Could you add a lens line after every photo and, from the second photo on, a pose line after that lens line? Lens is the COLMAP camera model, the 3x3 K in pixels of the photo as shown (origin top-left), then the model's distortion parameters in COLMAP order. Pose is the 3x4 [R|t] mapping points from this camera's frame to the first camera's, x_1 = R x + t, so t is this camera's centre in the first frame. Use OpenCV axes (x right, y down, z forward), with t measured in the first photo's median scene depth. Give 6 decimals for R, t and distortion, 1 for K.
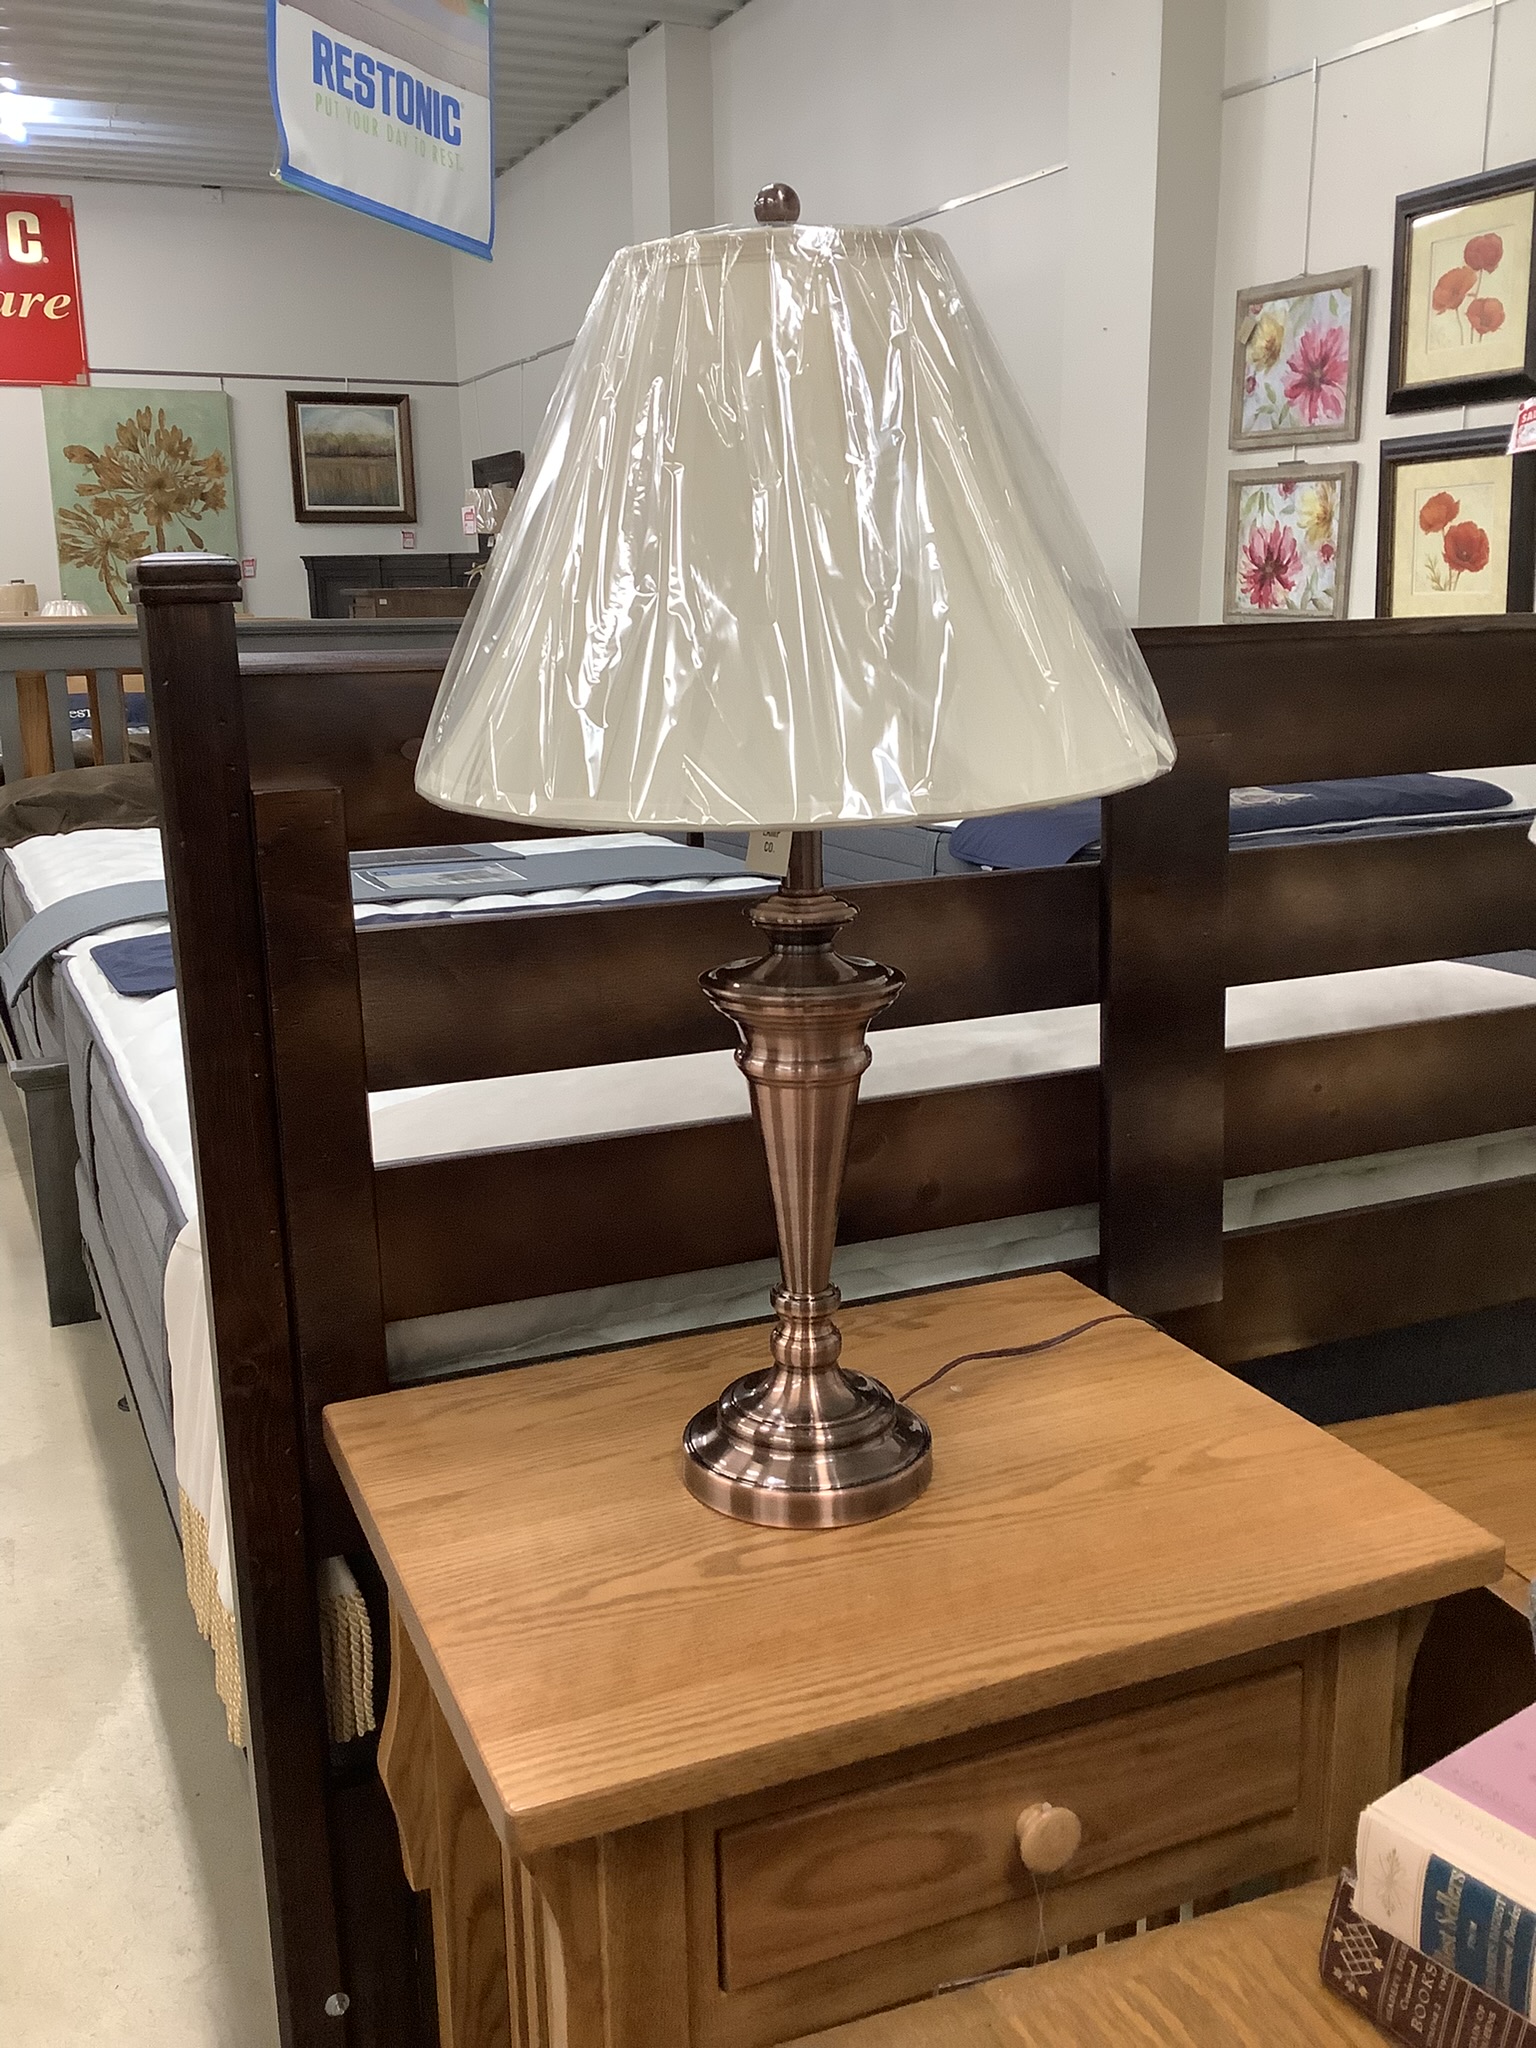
lens RADIAL K [[1856.2, 0, 761.7], [0, 1856.2, 1030.2], [0, 0, 1]] dist [0.081360, -0.148757]
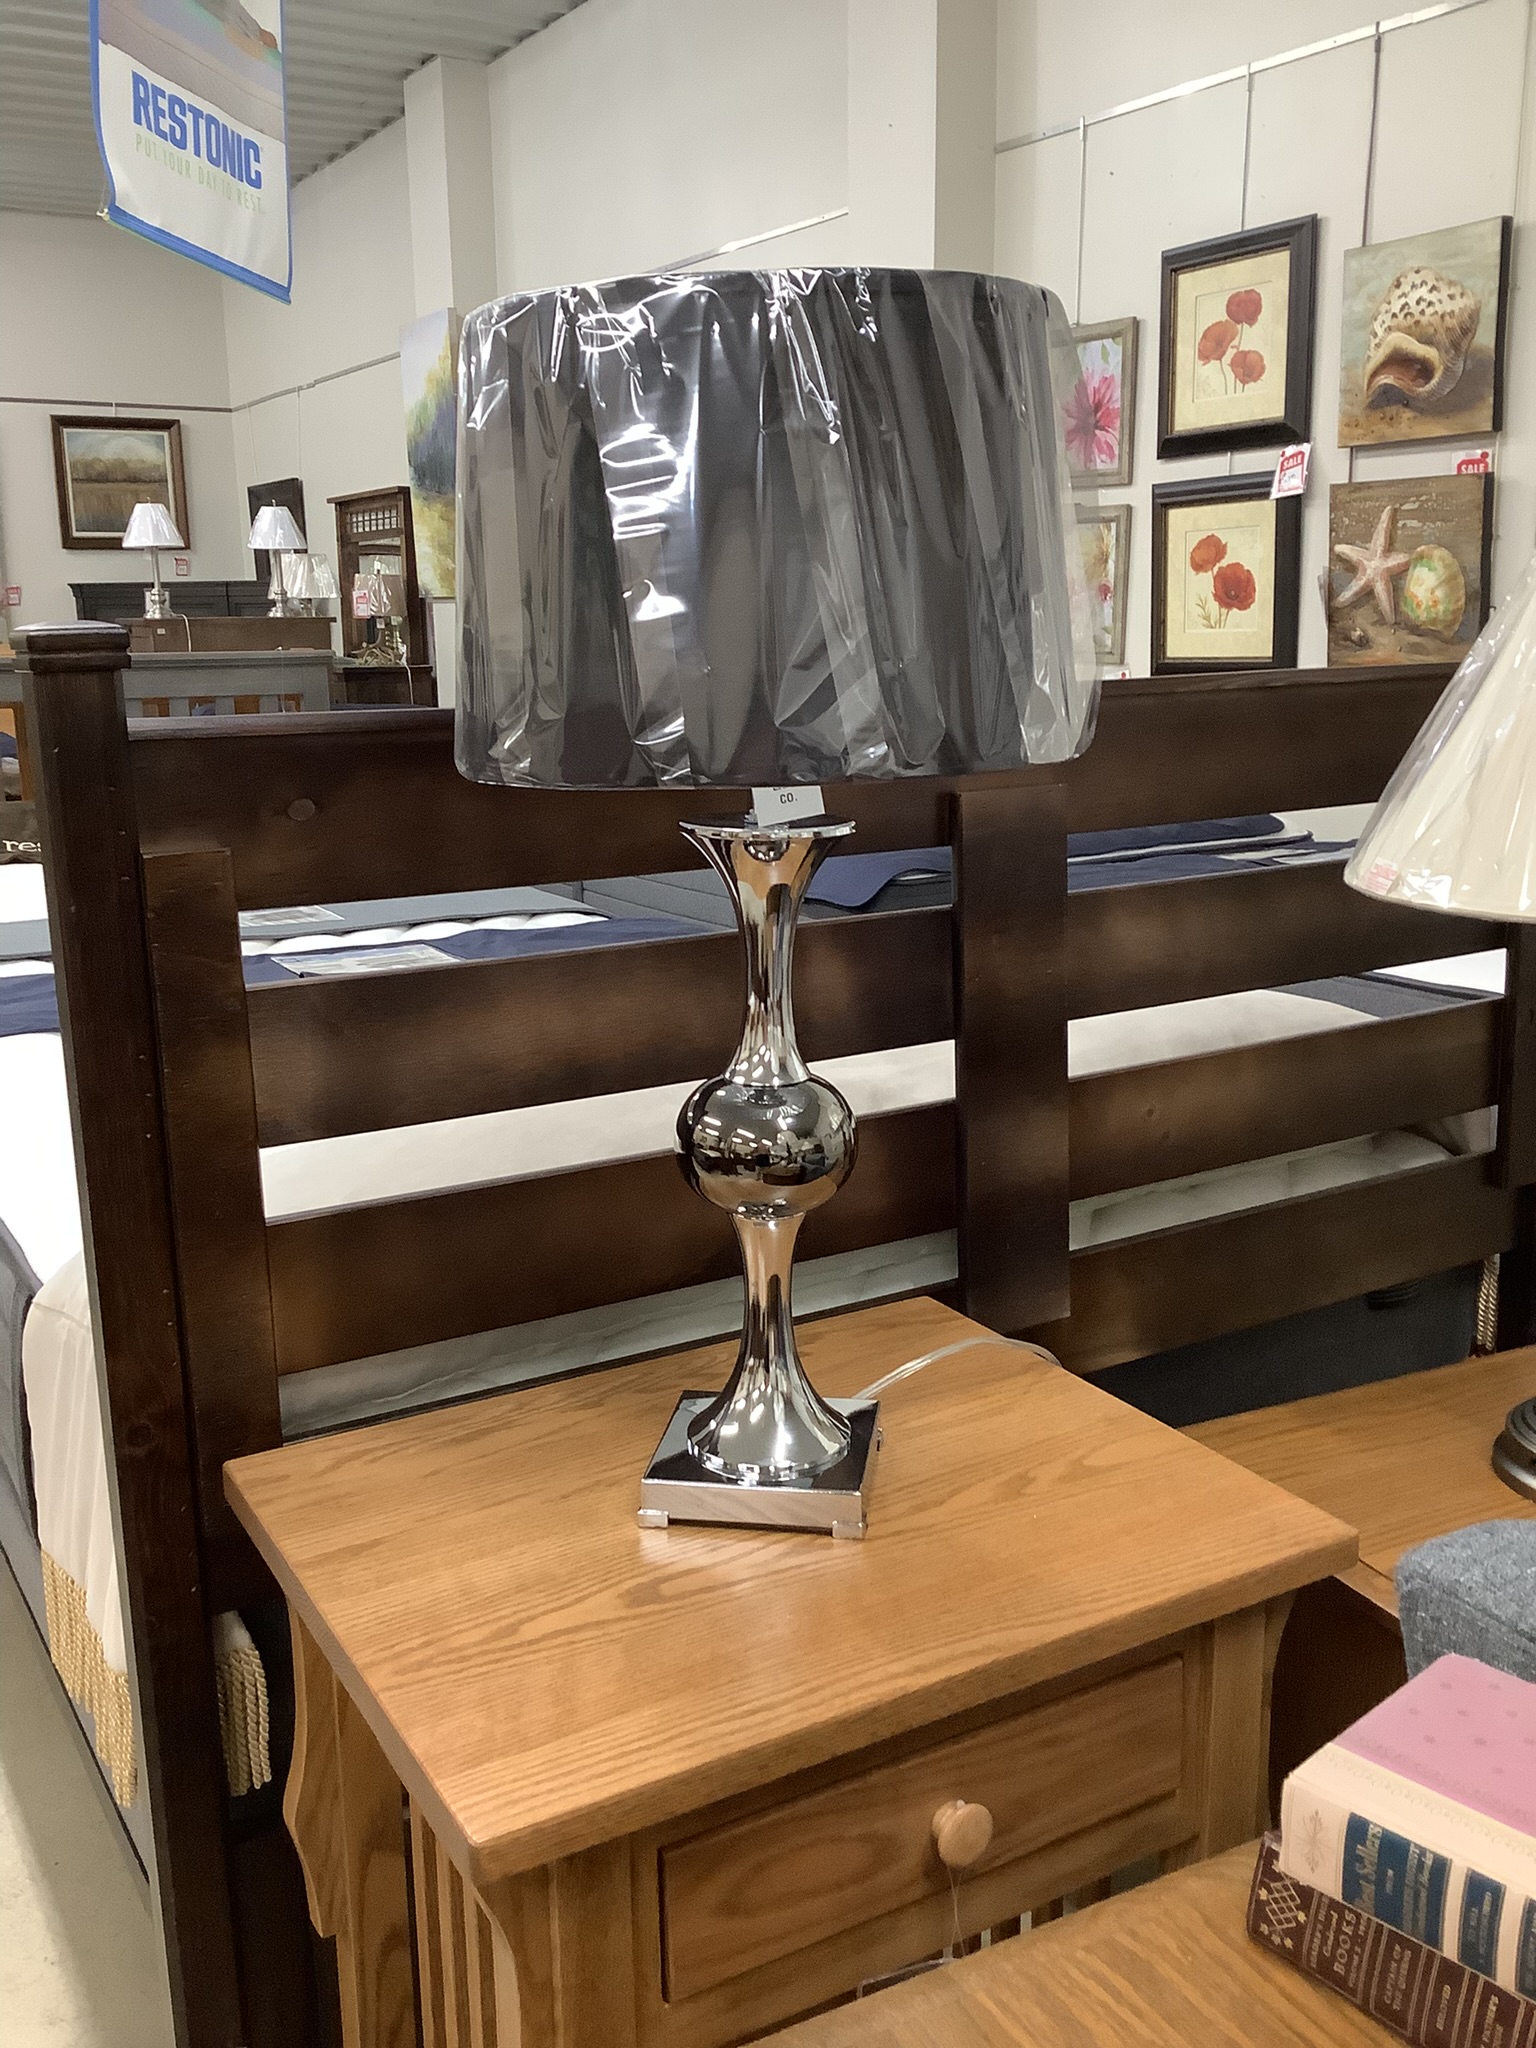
lens RADIAL K [[1854.5, 0, 764.9], [0, 1854.5, 1031.7], [0, 0, 1]] dist [0.107032, -0.223251]
pose [[0.992881, -0.024623, 0.116535, -0.048738], [0.026029, 0.999605, -0.010558, -0.010958], [-0.116229, 0.013516, 0.993130, -0.035493]]
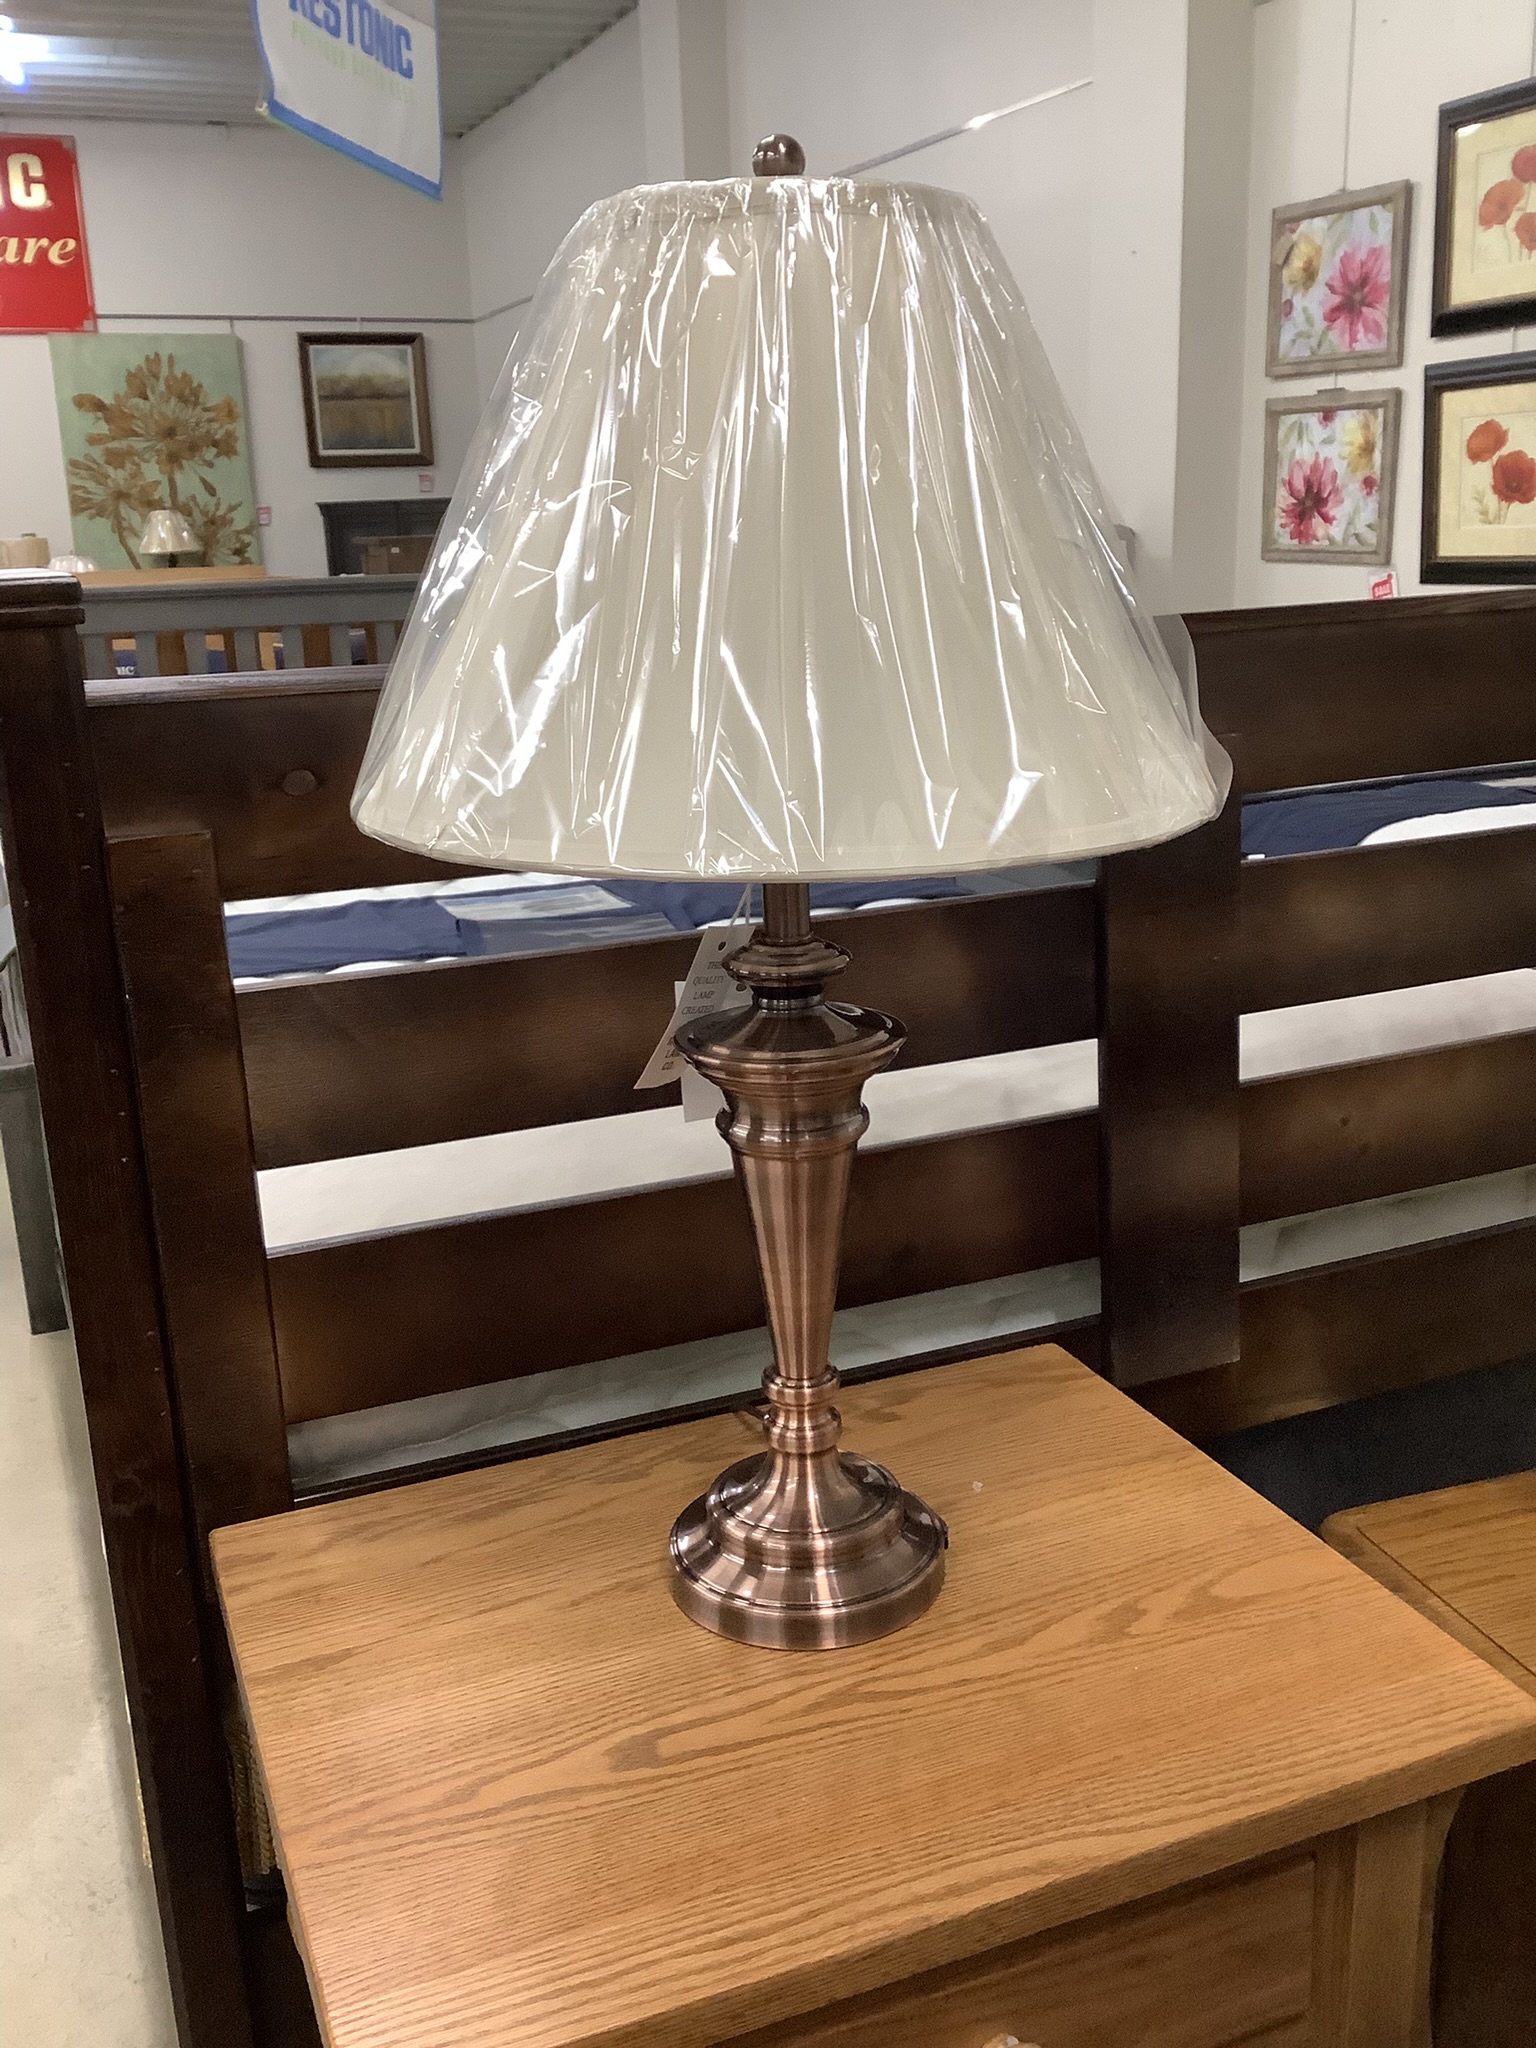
lens RADIAL K [[1869.5, 0, 768.0], [0, 1869.5, 1024.0], [0, 0, 1]] dist [0.053112, -0.103618]
pose [[0.999671, -0.014394, -0.021220, 0.044583], [0.015043, 0.999413, 0.030783, -0.053198], [0.020764, -0.031092, 0.999301, 0.104950]]
